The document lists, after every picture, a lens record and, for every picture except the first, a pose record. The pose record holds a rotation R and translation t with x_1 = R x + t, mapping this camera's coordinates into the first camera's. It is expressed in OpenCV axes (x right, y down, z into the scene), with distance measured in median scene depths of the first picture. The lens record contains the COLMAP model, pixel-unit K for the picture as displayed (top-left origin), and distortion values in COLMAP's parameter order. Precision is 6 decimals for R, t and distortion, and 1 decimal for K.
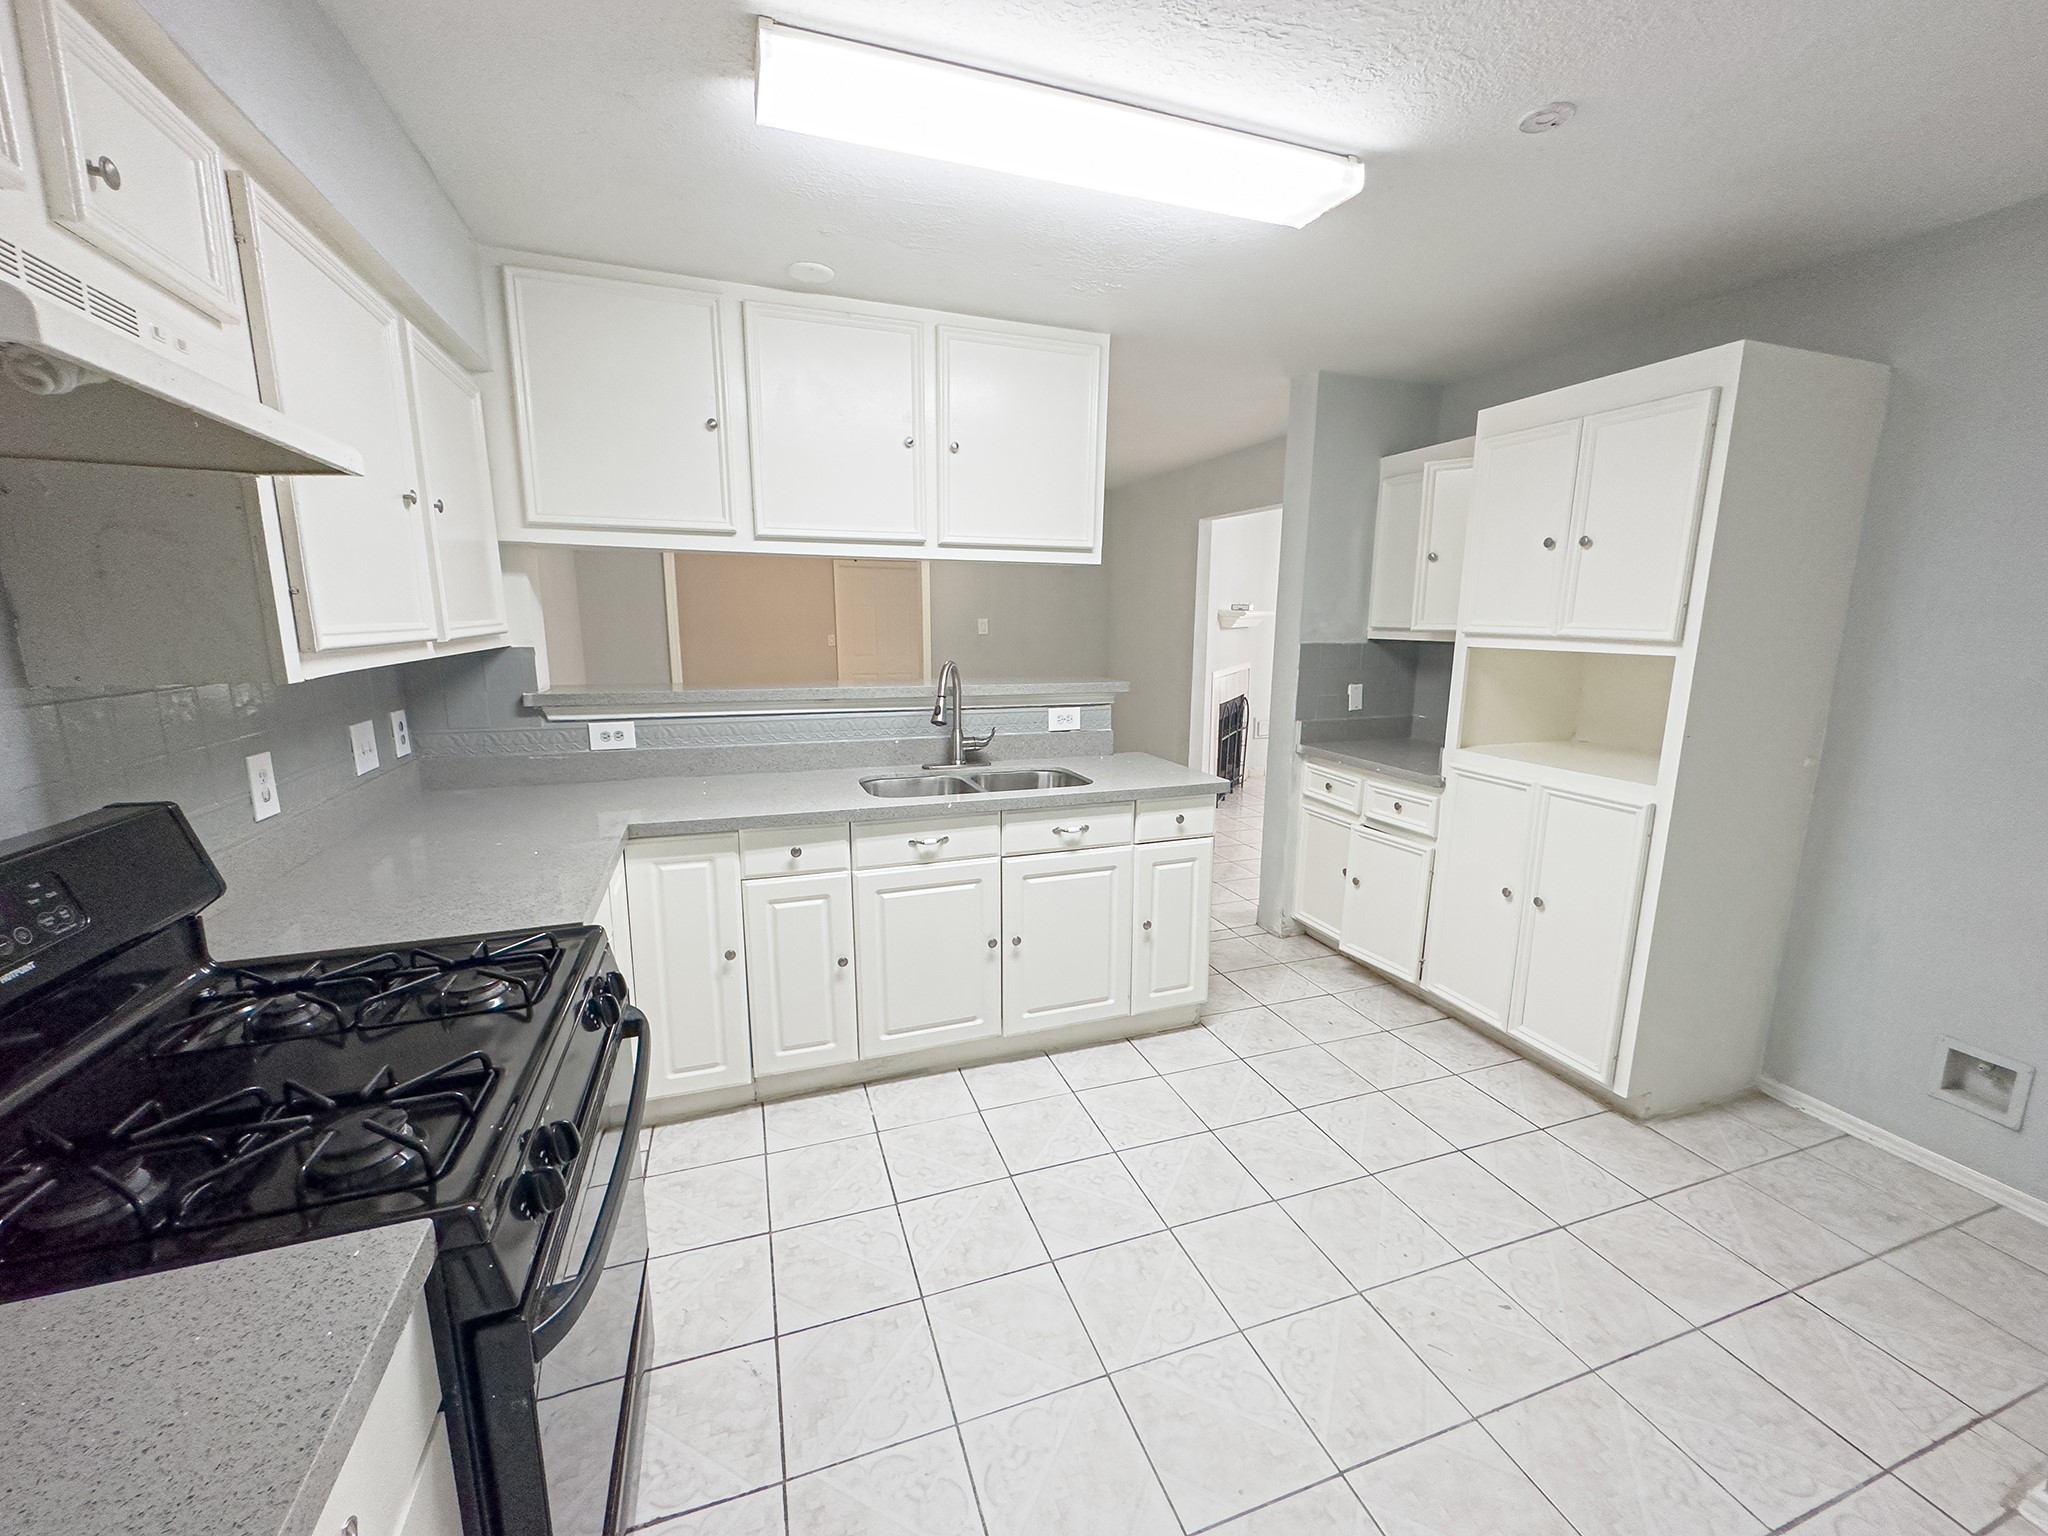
lens RADIAL K [[818.2, 0, 1025.3], [0, 818.2, 768.4], [0, 0, 1]] dist [-0.003034, 0.000463]
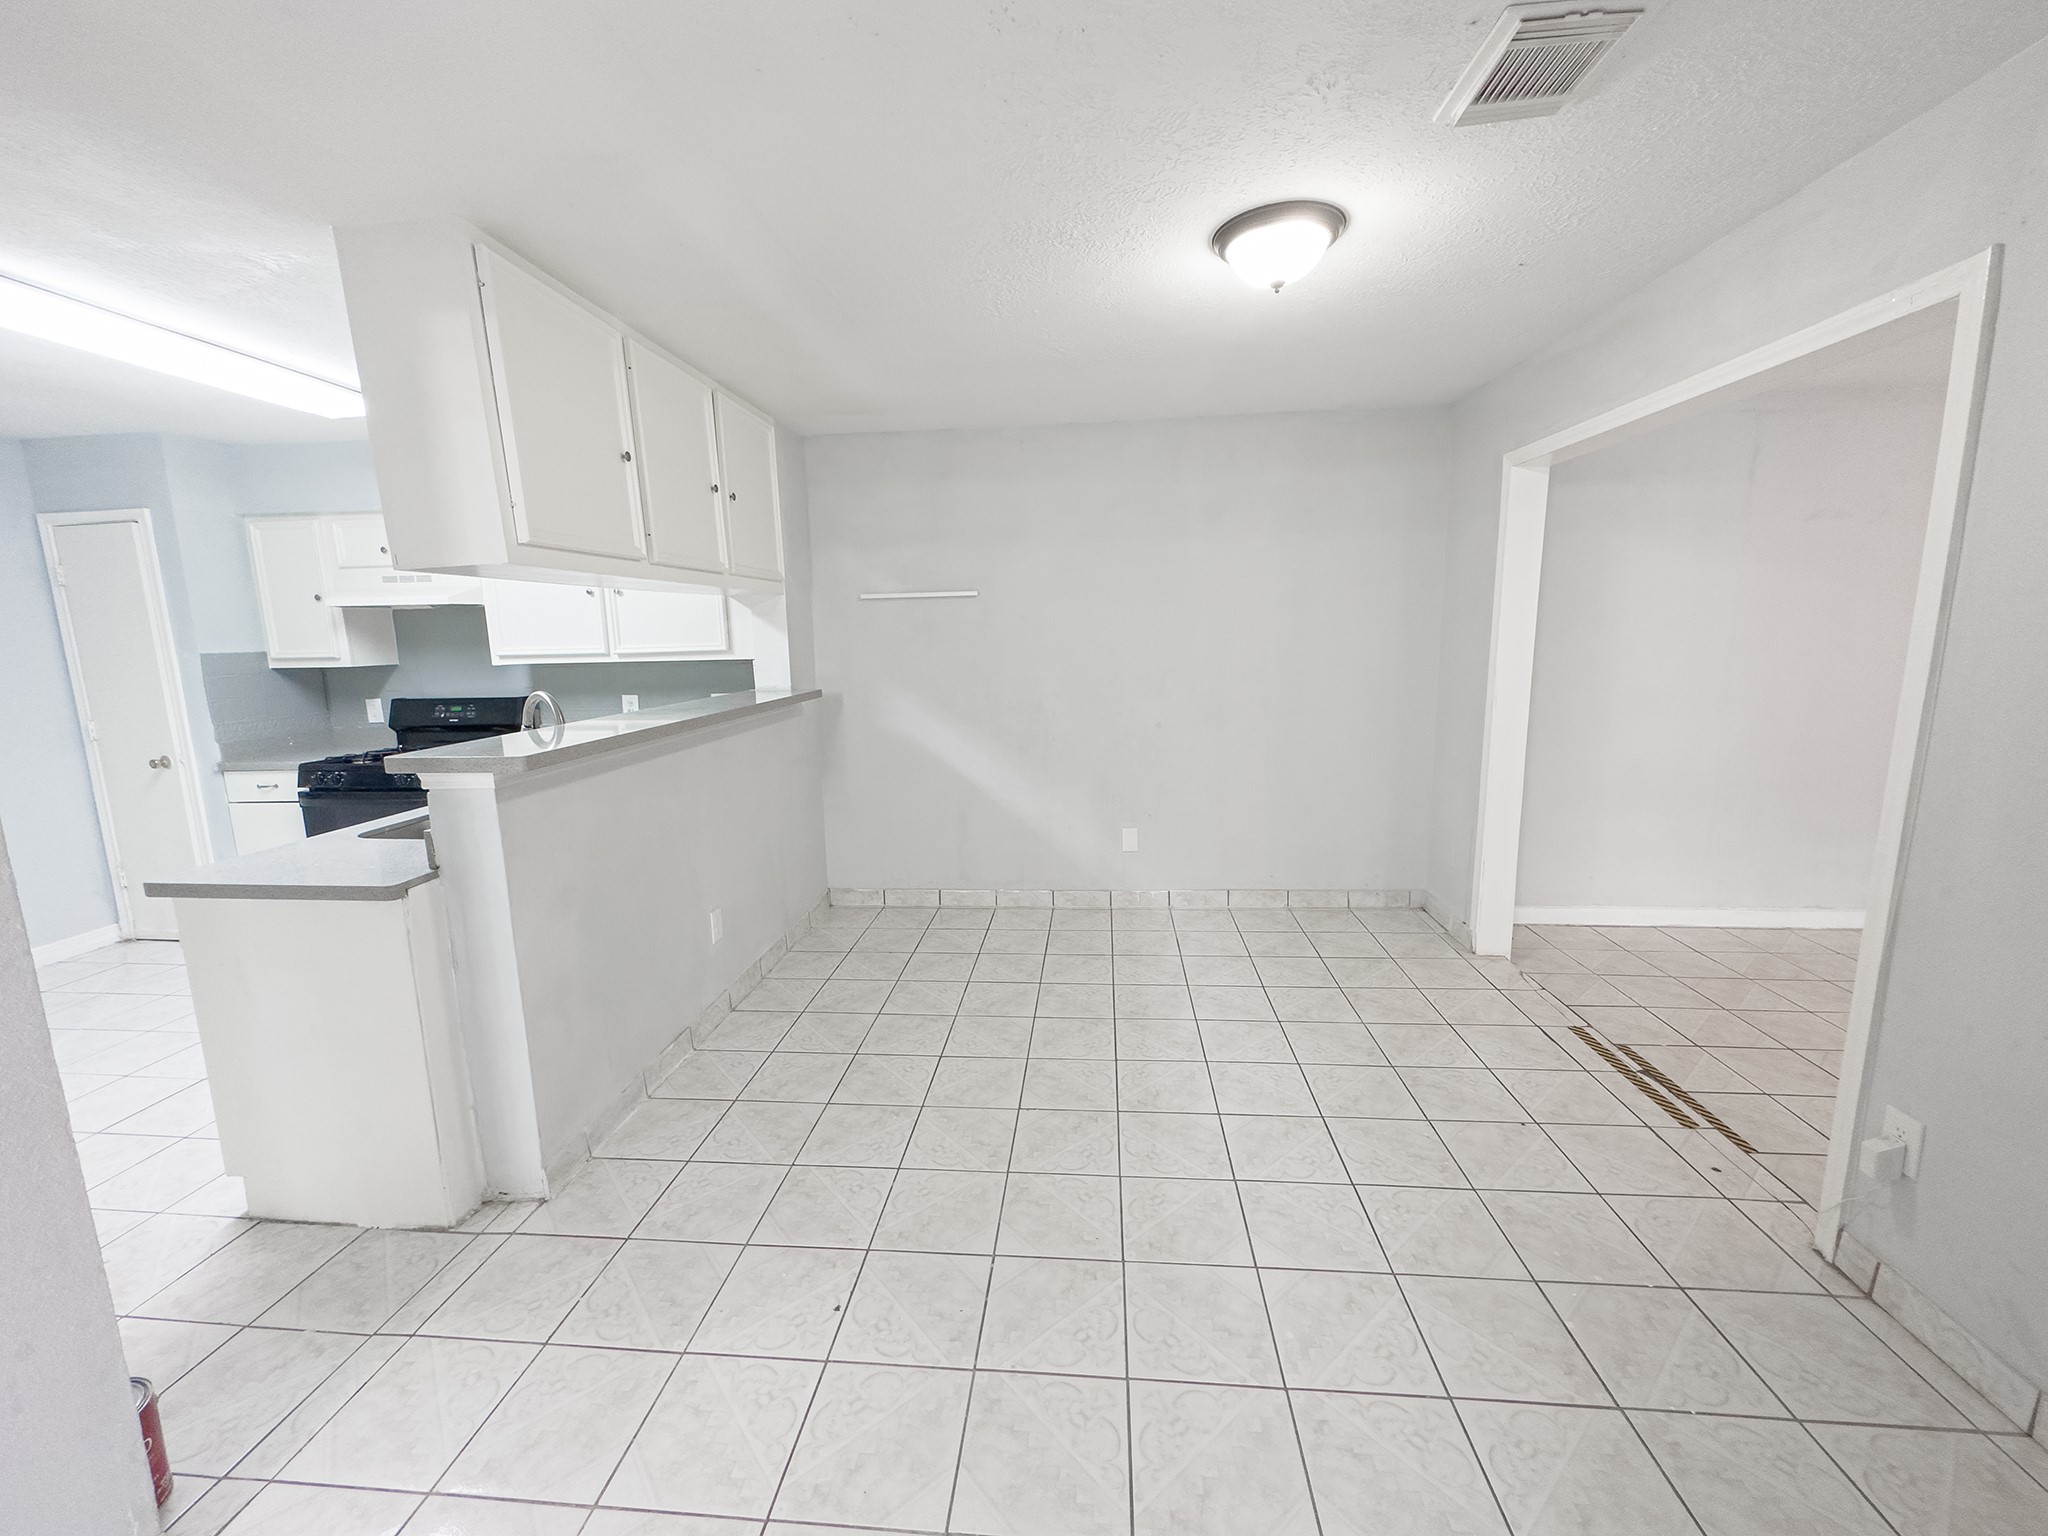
lens RADIAL K [[818.2, 0, 1025.3], [0, 818.2, 768.4], [0, 0, 1]] dist [-0.003034, 0.000463]
pose [[-0.419074, 0.154210, -0.894761, 0.577724], [-0.149768, 0.960231, 0.235640, -0.382108], [0.895515, 0.232757, -0.379312, 2.035345]]
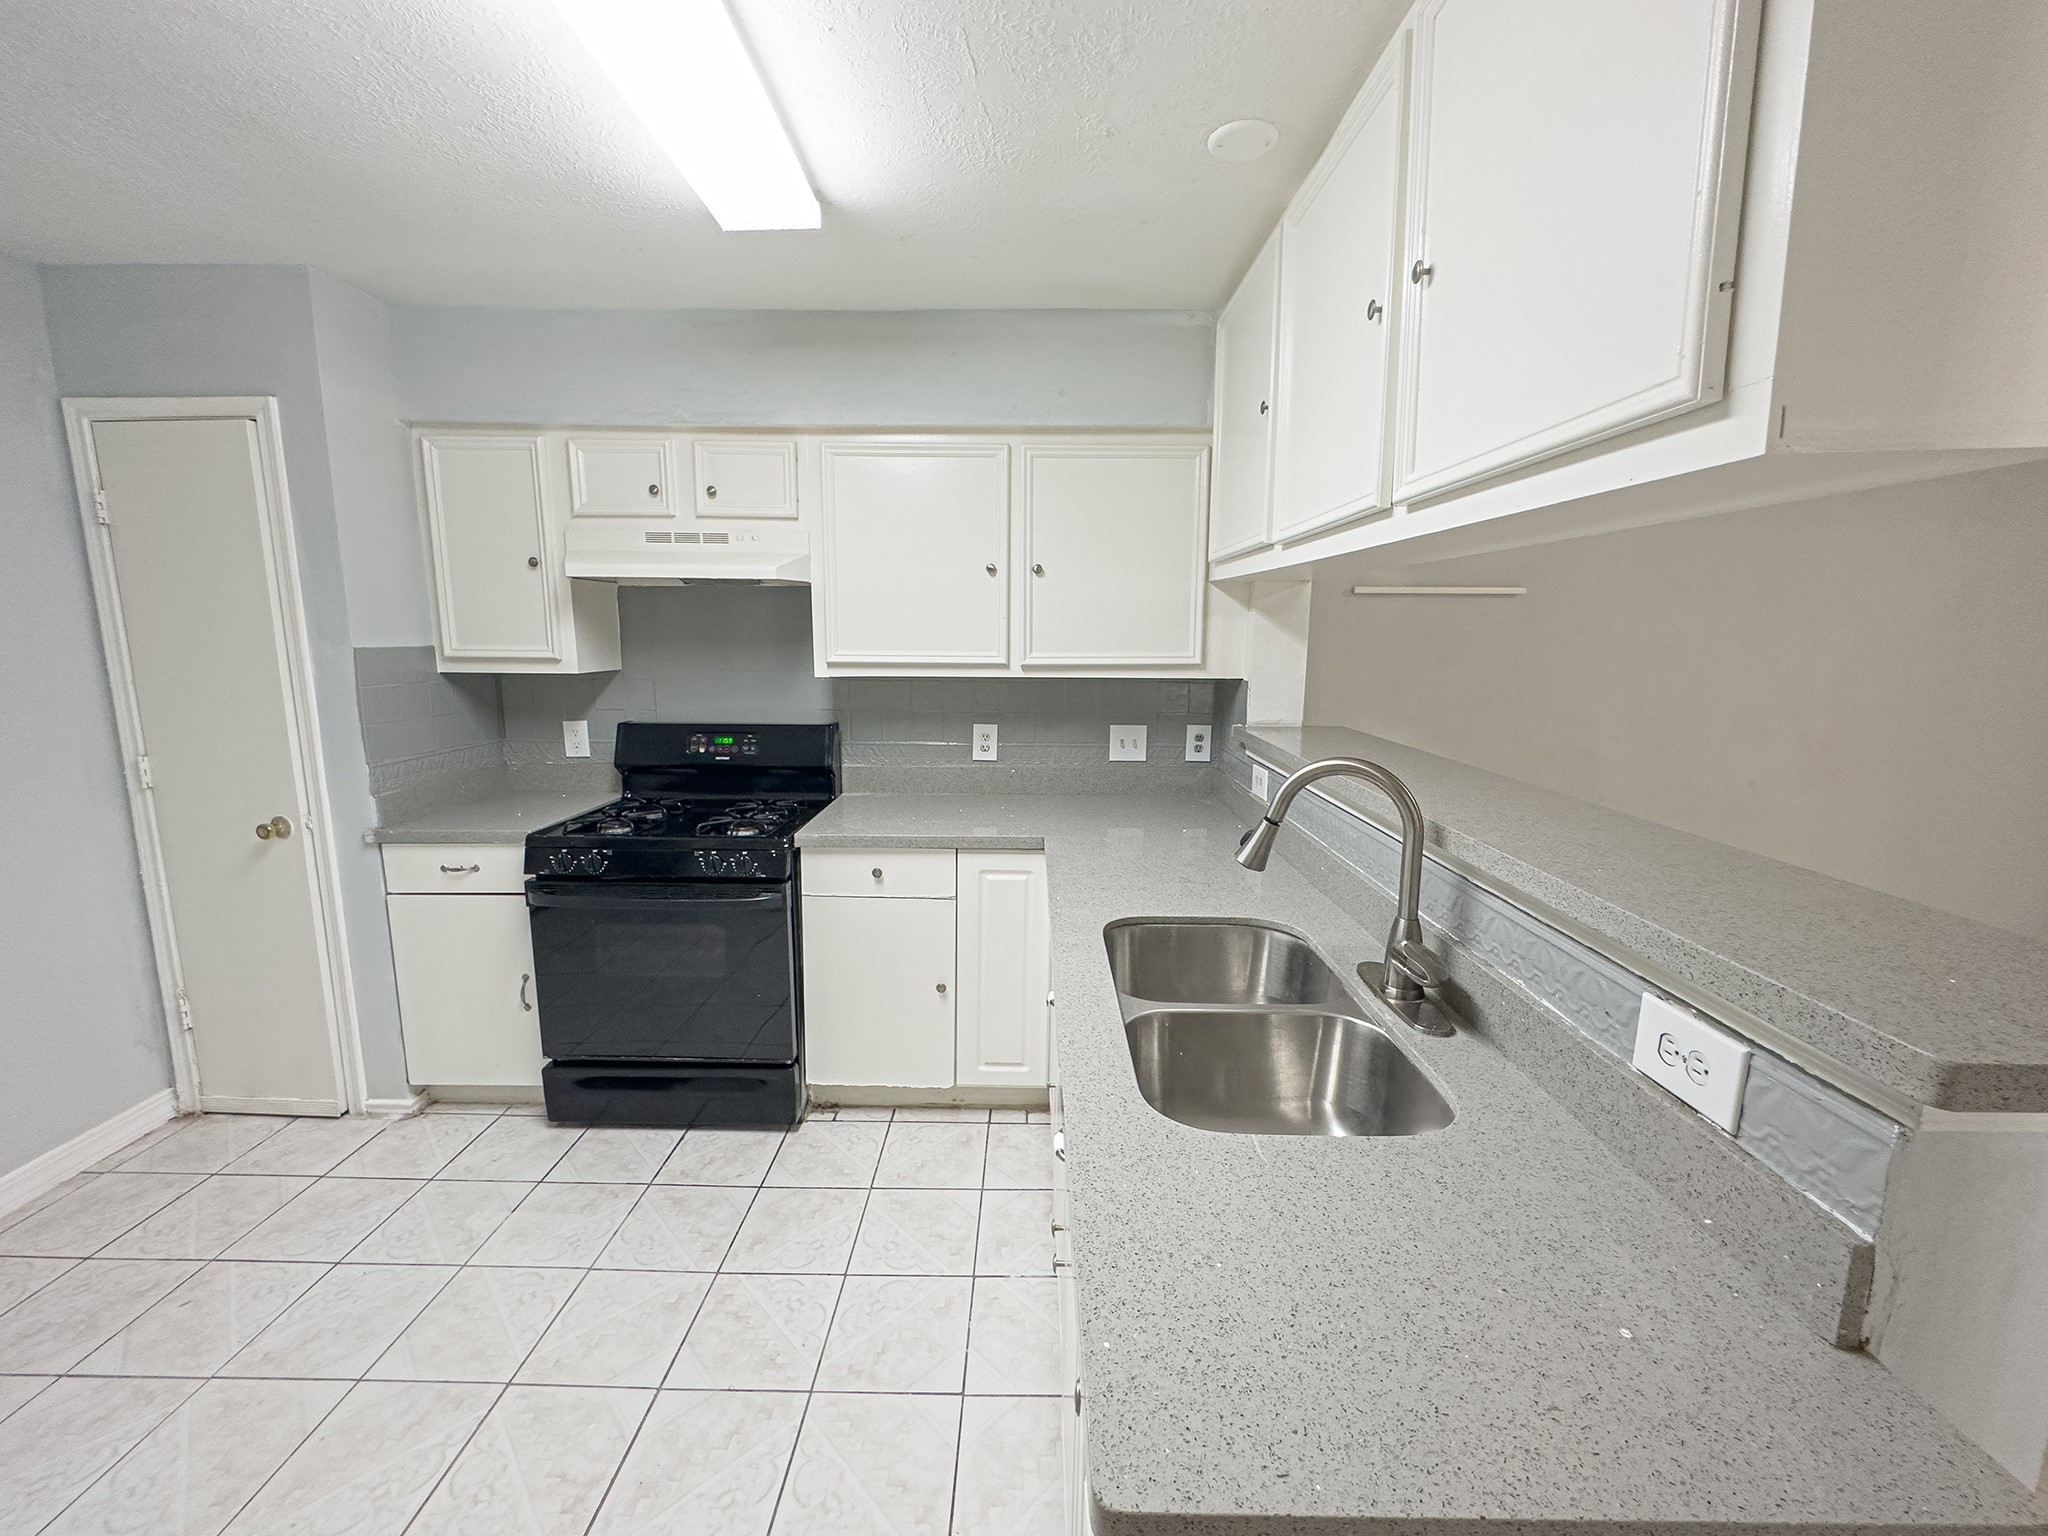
lens RADIAL K [[818.2, 0, 1025.3], [0, 818.2, 768.4], [0, 0, 1]] dist [-0.003034, 0.000463]
pose [[-0.343142, 0.144583, -0.928089, 0.437280], [-0.183042, 0.958846, 0.217050, -0.208022], [0.921276, 0.244358, -0.302555, 1.049074]]
